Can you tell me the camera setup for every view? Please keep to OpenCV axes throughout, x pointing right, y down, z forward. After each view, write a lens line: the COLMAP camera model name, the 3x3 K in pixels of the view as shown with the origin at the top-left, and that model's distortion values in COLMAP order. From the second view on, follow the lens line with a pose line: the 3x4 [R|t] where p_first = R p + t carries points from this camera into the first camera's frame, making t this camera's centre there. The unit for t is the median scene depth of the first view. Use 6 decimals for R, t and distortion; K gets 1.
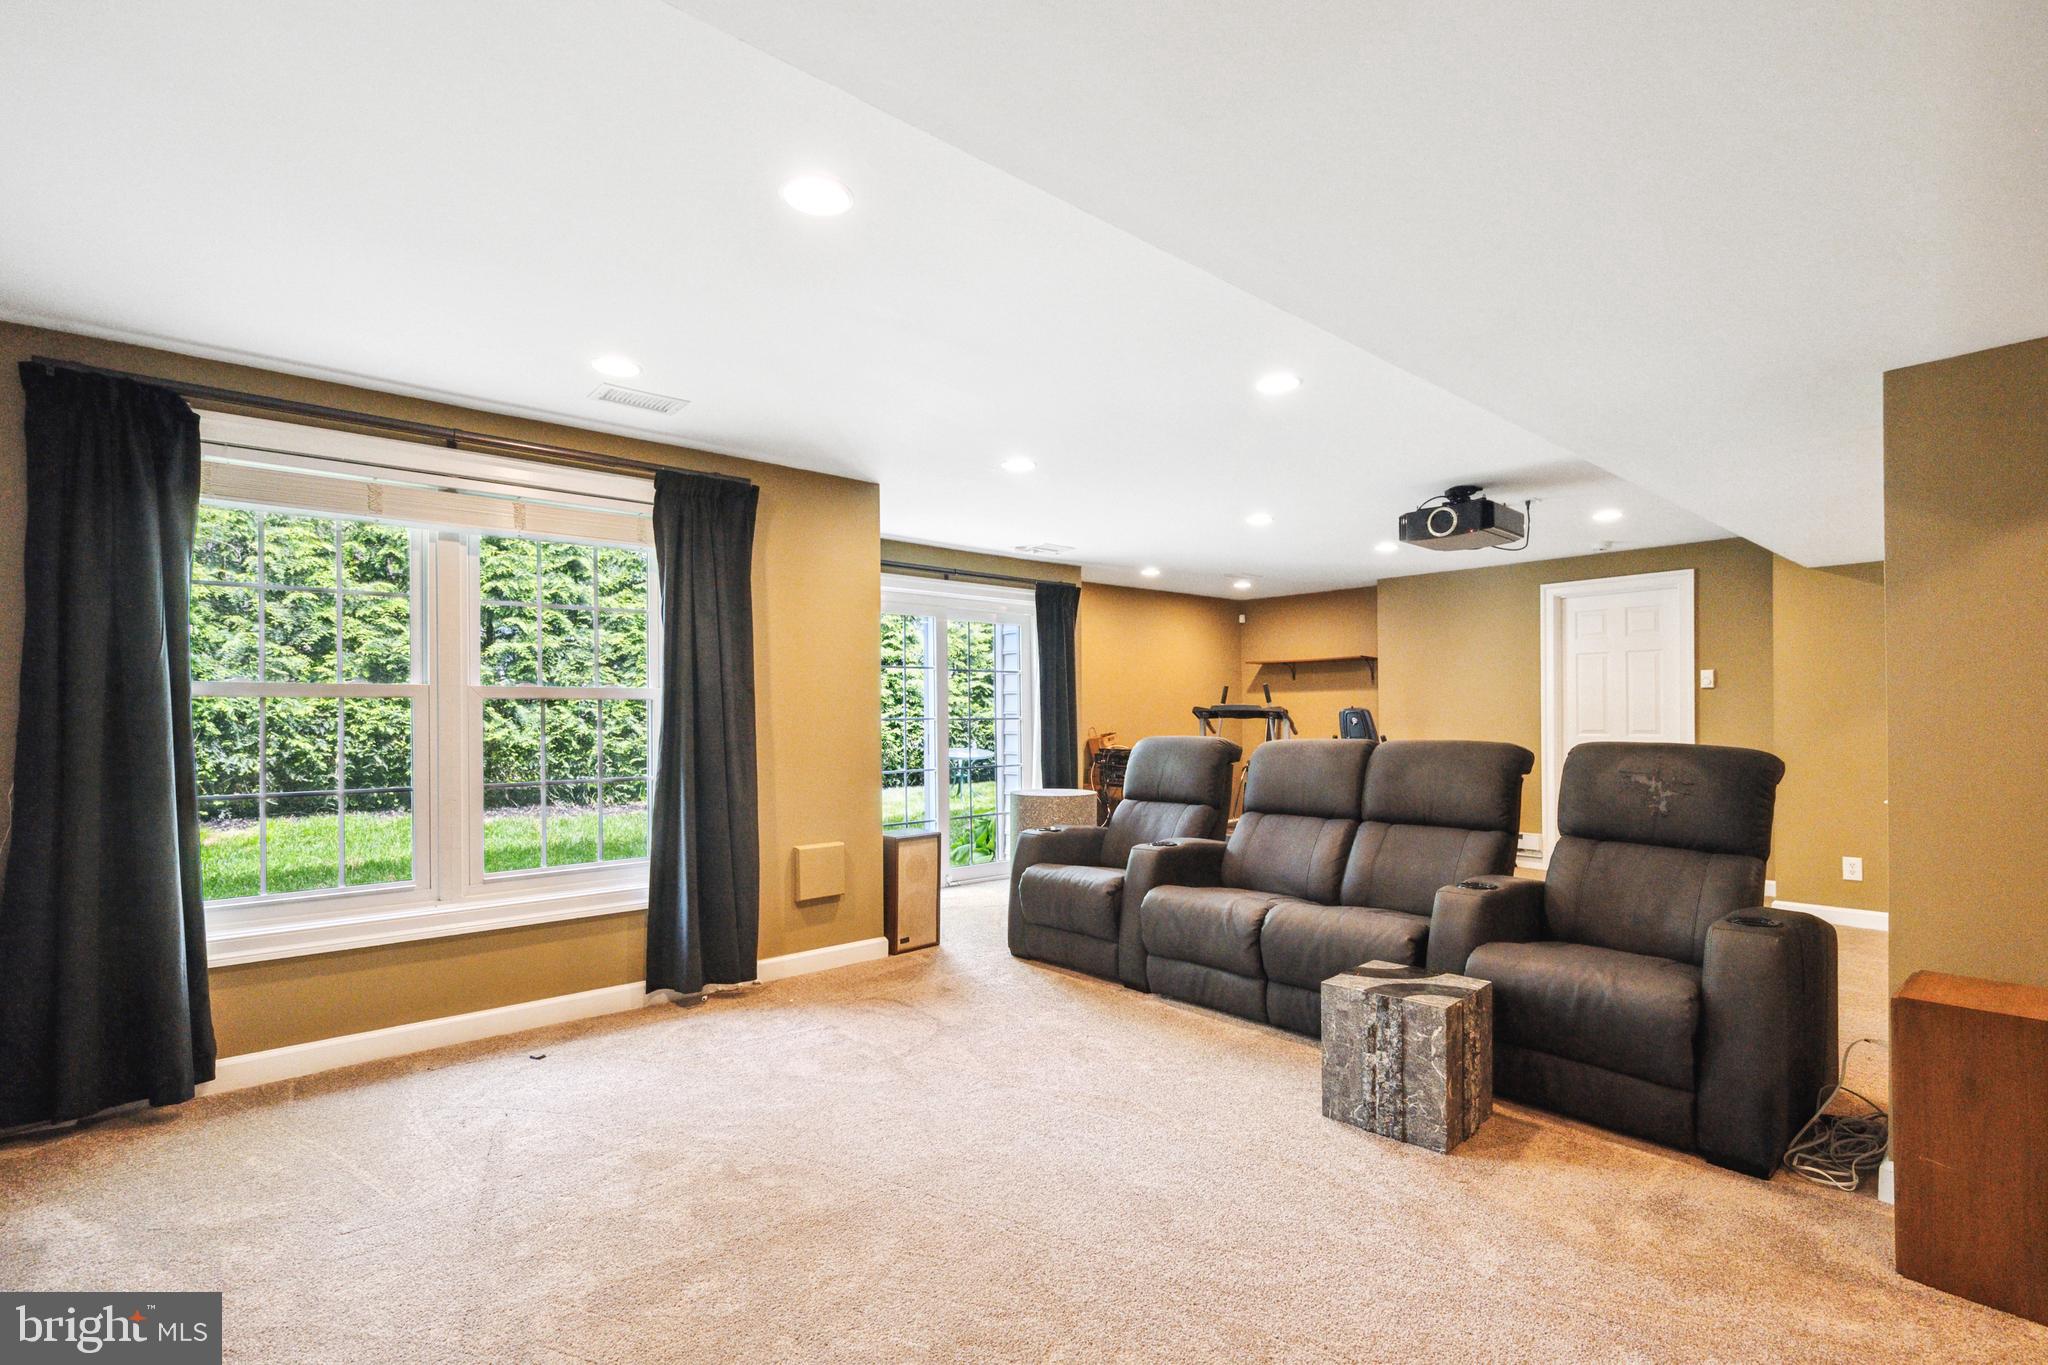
lens RADIAL K [[920.8, 0, 1030.7], [0, 920.8, 700.0], [0, 0, 1]] dist [0.001743, -0.000125]
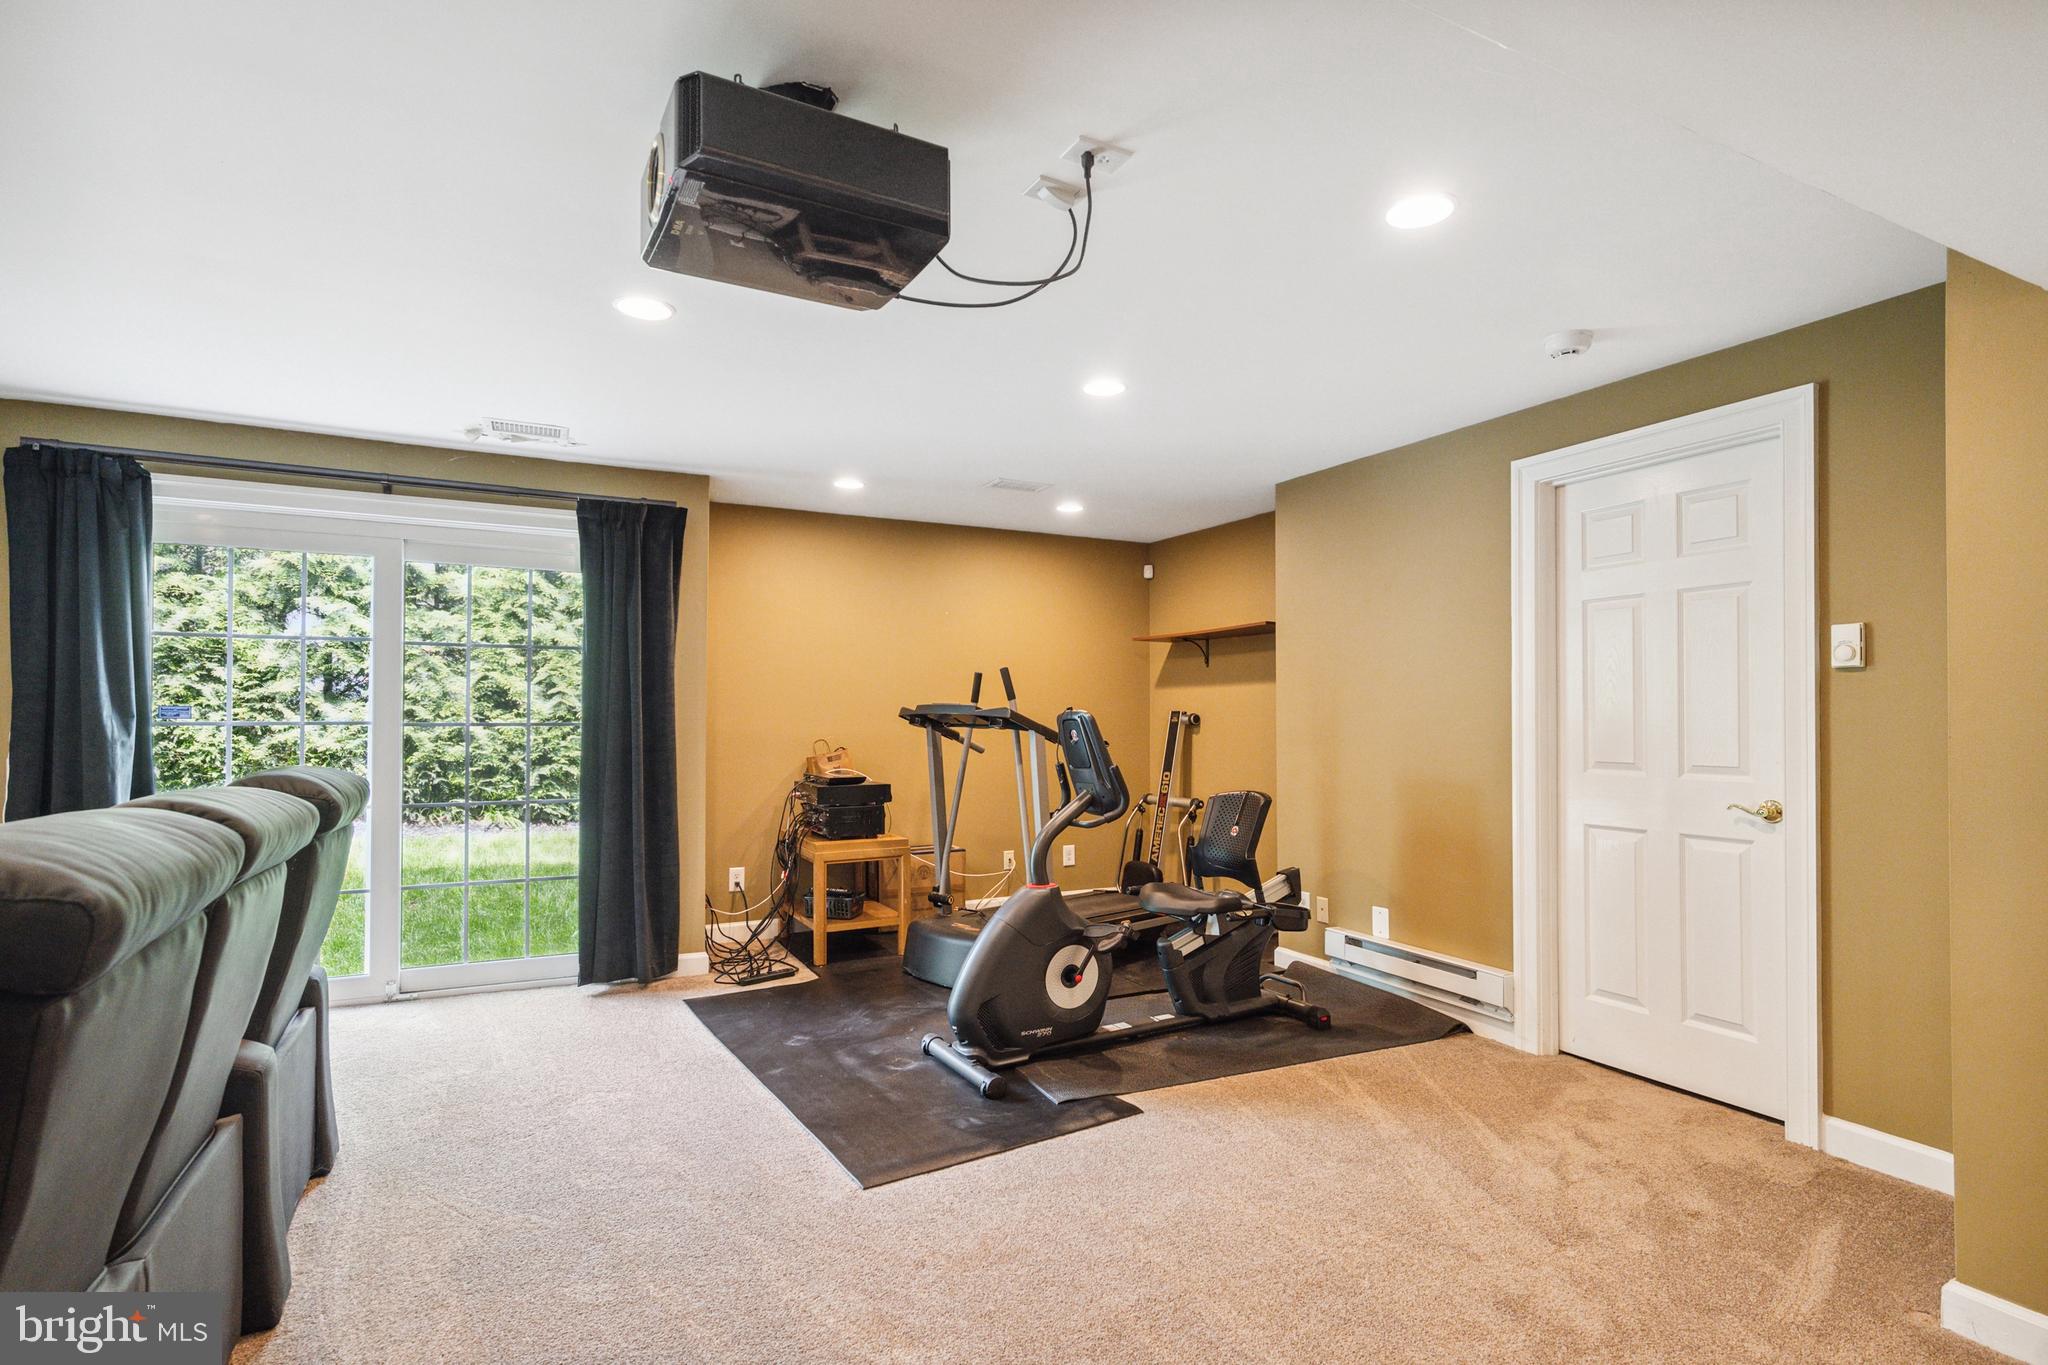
lens RADIAL K [[993.0, 0, 1026.7], [0, 993.0, 691.9], [0, 0, 1]] dist [0.000411, 0.000025]
pose [[0.970587, 0.002589, -0.240735, 0.777405], [-0.004906, 0.999947, -0.009026, 0.005303], [0.240699, 0.009941, 0.970549, 0.773904]]
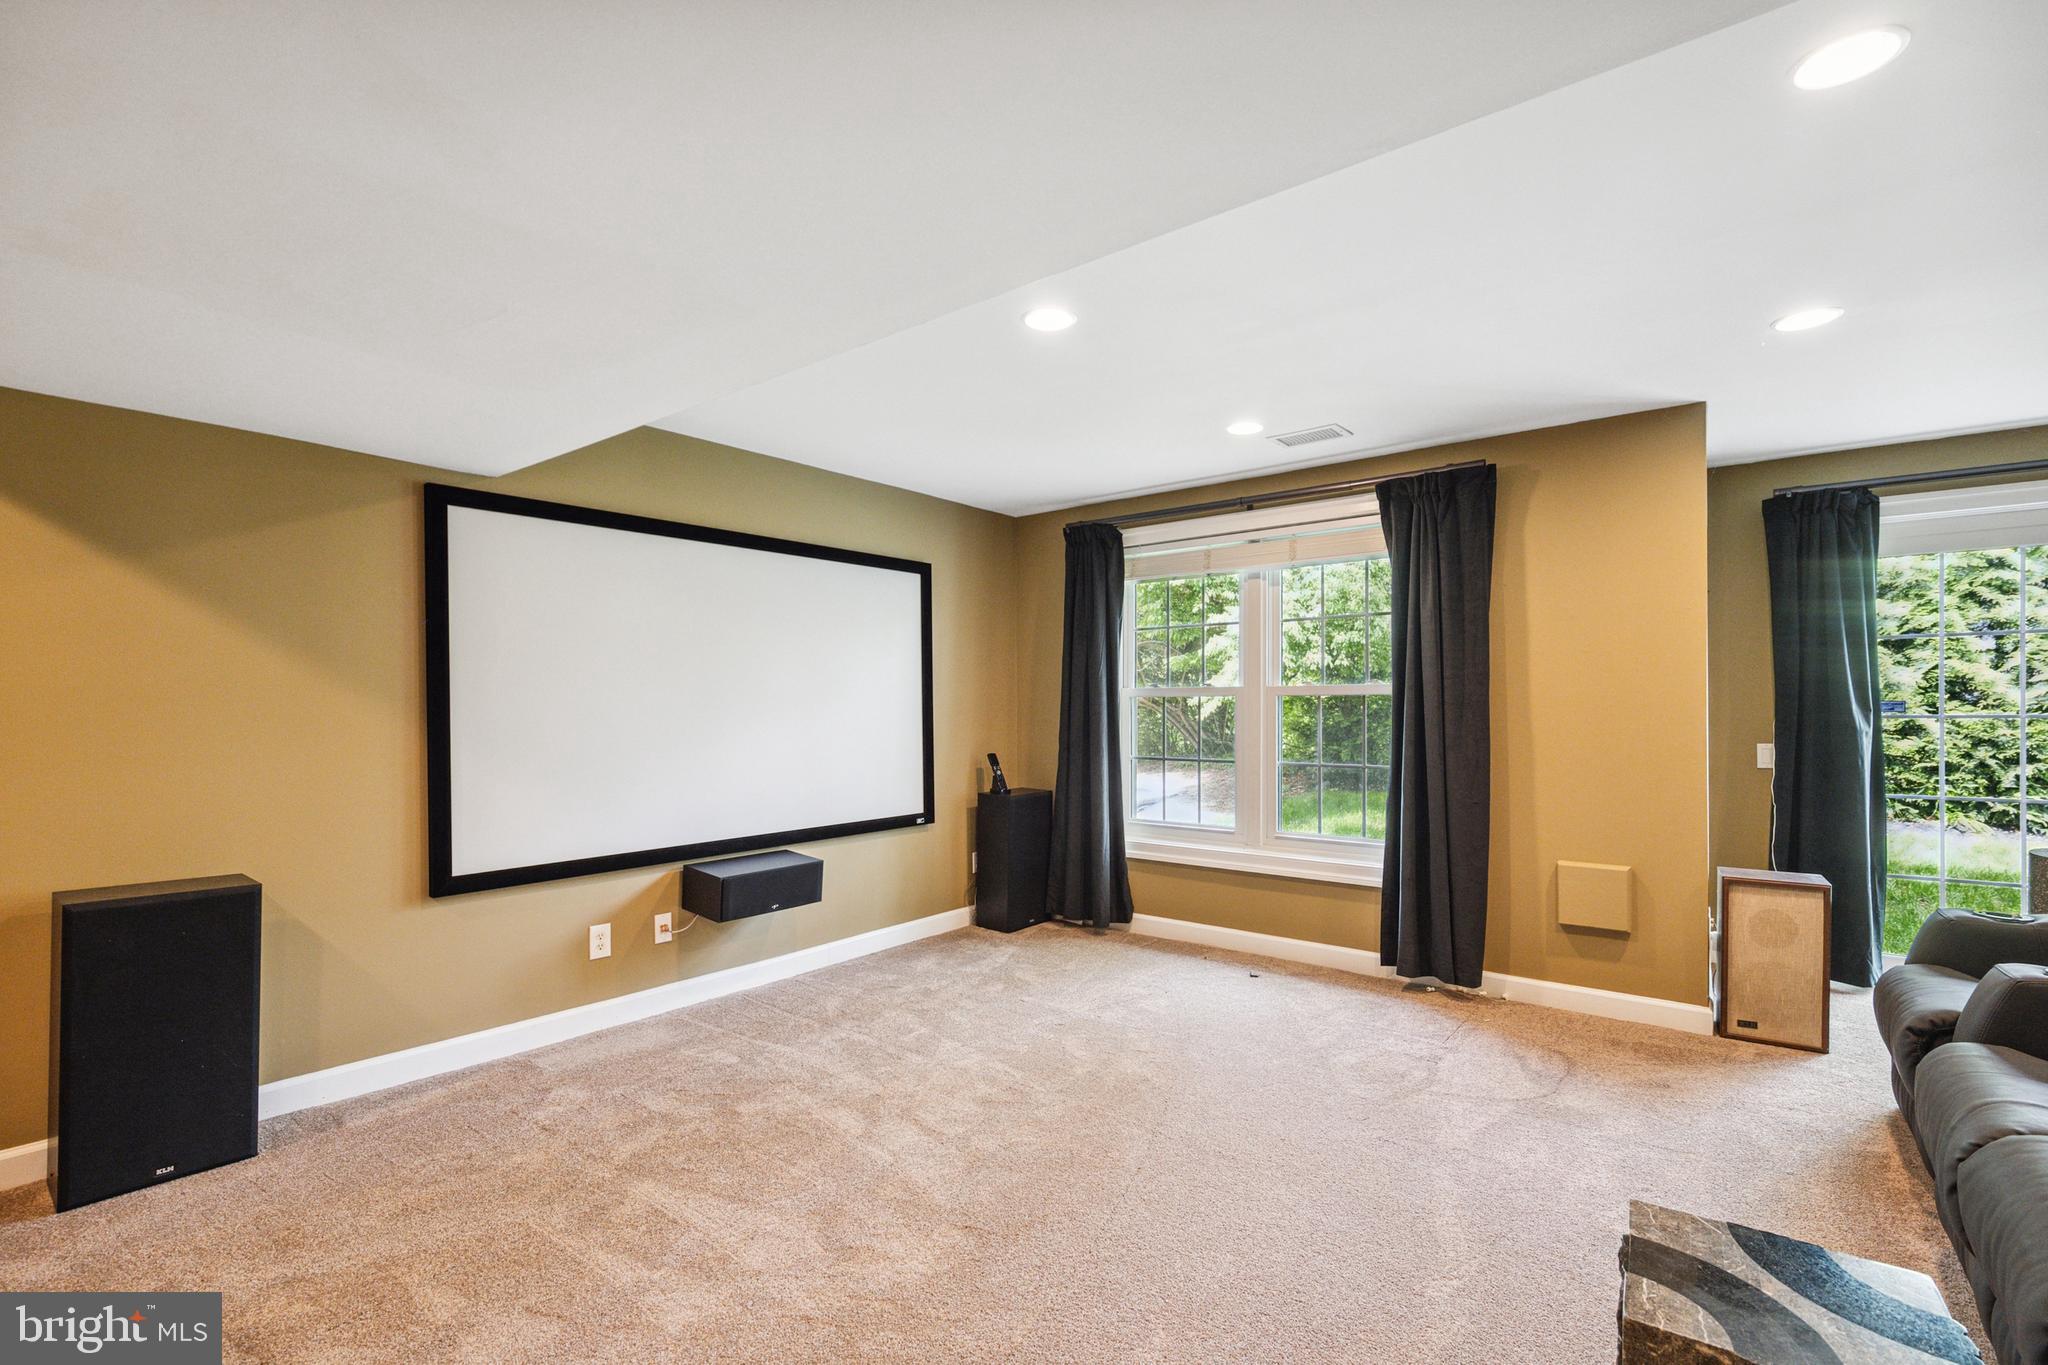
lens RADIAL K [[920.8, 0, 1030.8], [0, 920.8, 693.5], [0, 0, 1]] dist [0.001743, -0.000125]
pose [[0.191051, -0.010166, -0.981527, 0.536735], [0.015631, 0.999851, -0.007313, -0.001124], [0.981456, -0.013945, 0.191181, 0.364296]]
